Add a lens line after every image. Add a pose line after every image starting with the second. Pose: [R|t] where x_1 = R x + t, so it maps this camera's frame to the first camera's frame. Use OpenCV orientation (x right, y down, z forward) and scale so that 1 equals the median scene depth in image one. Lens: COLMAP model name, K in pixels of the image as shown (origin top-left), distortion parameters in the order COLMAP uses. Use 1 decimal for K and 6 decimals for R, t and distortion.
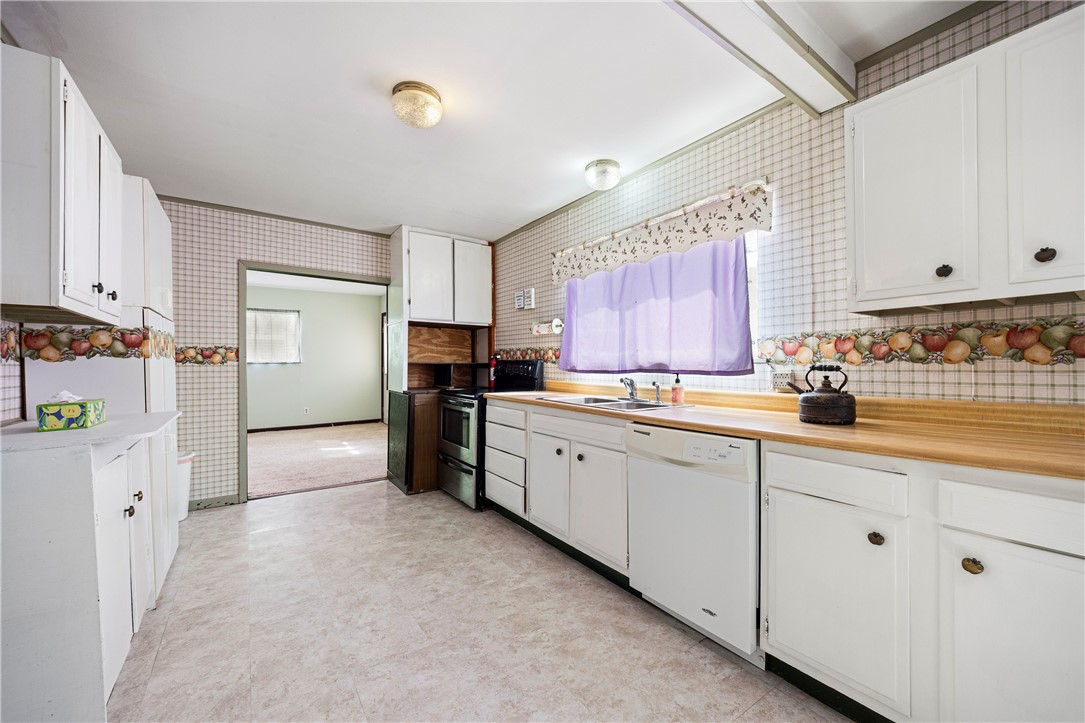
lens RADIAL K [[420.5, 0, 541.9], [0, 420.5, 362.7], [0, 0, 1]] dist [-0.005593, -0.000321]
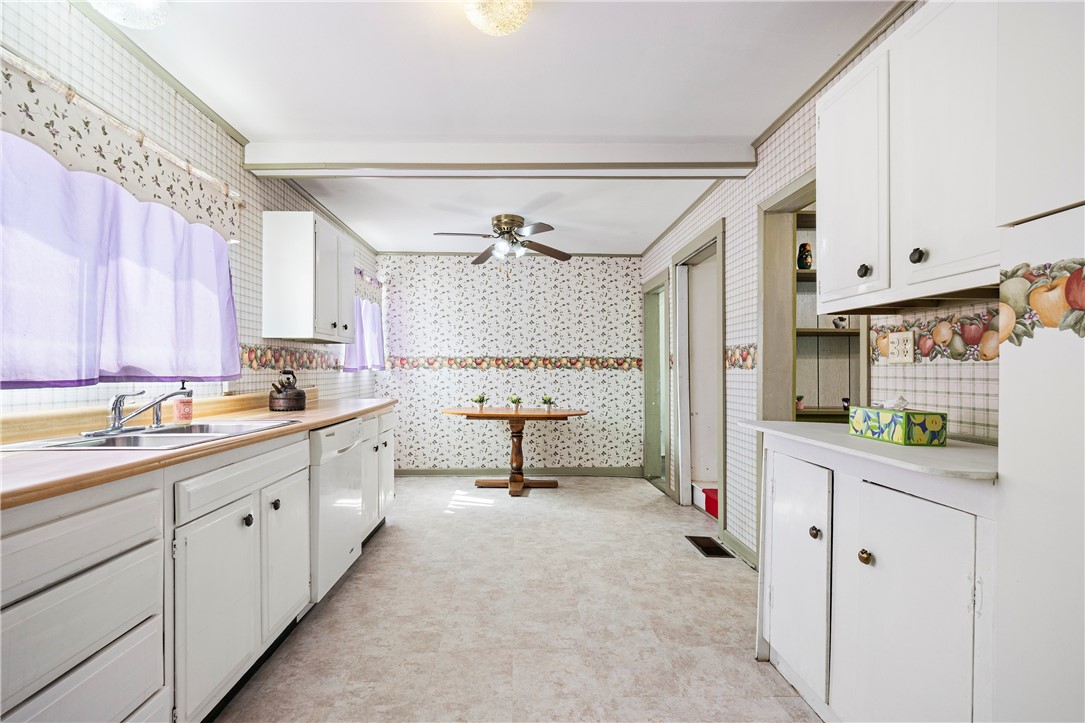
lens RADIAL K [[506.9, 0, 531.1], [0, 506.9, 379.1], [0, 0, 1]] dist [0.002530, 0.000021]
pose [[-0.837028, -0.003963, 0.547146, -0.813056], [0.000627, 0.999966, 0.008201, 0.018886], [-0.547160, 0.007208, -0.836997, 1.685782]]
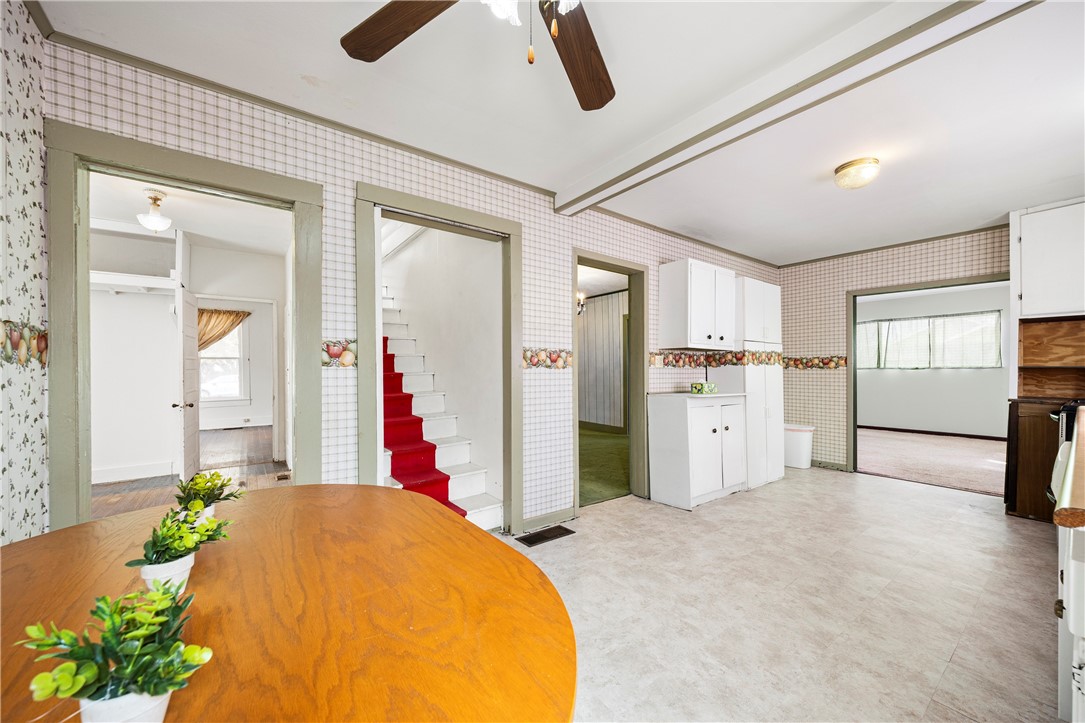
lens RADIAL K [[395.4, 0, 539.8], [0, 395.4, 370.4], [0, 0, 1]] dist [-0.007483, -0.000268]
pose [[0.021189, 0.002479, -0.999772, 0.932409], [0.002294, 0.999994, 0.002528, 0.005381], [0.999773, -0.002347, 0.021183, -0.028024]]
